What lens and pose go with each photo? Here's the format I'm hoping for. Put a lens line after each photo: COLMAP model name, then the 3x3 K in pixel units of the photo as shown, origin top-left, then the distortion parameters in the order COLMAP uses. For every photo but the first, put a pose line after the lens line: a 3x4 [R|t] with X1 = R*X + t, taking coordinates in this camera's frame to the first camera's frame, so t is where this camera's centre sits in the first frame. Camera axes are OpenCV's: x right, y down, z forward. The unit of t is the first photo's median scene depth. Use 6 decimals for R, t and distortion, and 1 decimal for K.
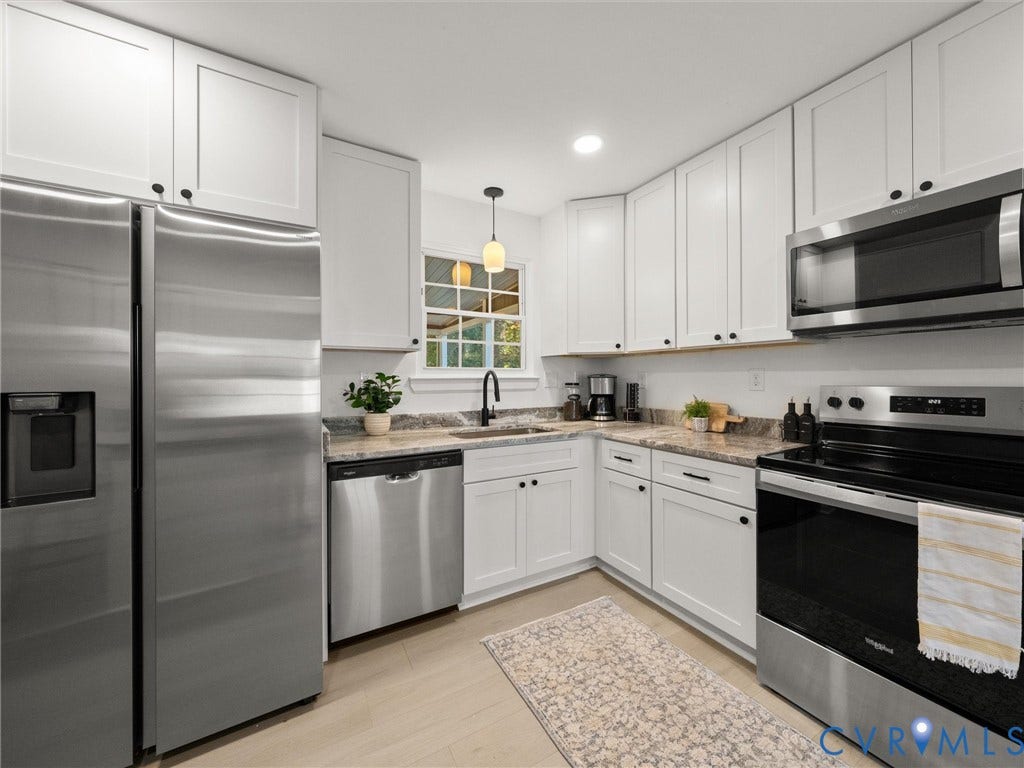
lens RADIAL K [[388.9, 0, 513.3], [0, 388.9, 377.2], [0, 0, 1]] dist [0.003542, 0.000640]
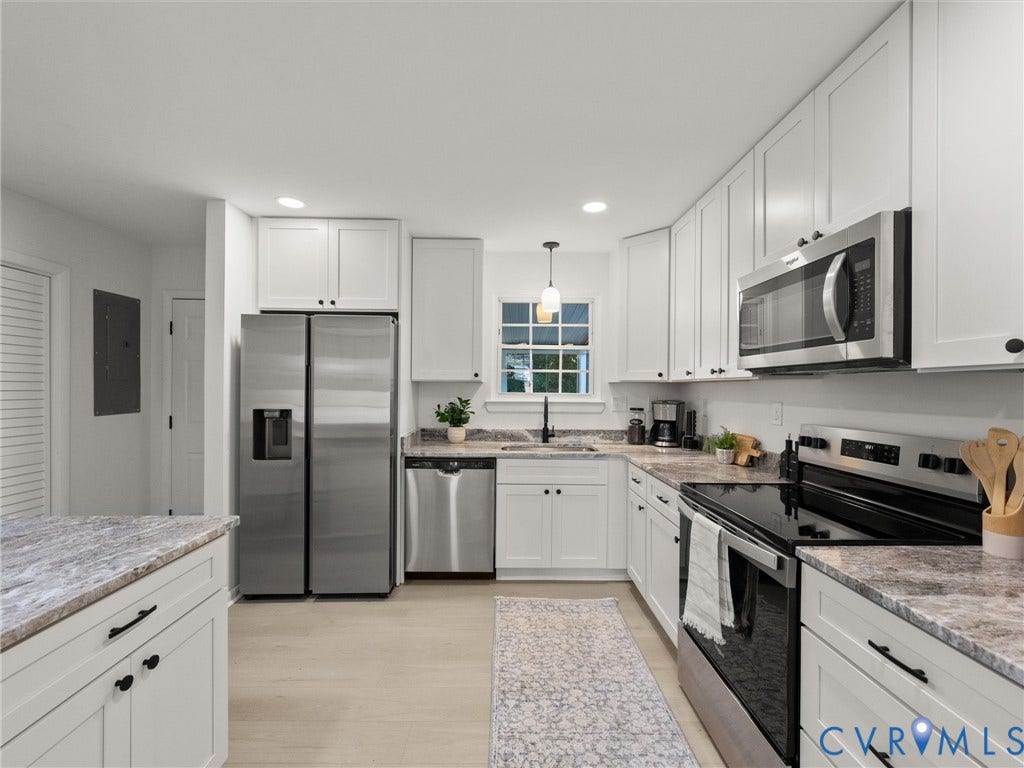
lens RADIAL K [[430.9, 0, 509.8], [0, 430.9, 391.4], [0, 0, 1]] dist [0.003598, 0.000131]
pose [[0.873476, 0.014806, -0.486643, 0.535392], [-0.011633, 0.999887, 0.009540, -0.047705], [0.486729, -0.002672, 0.873549, -0.224350]]
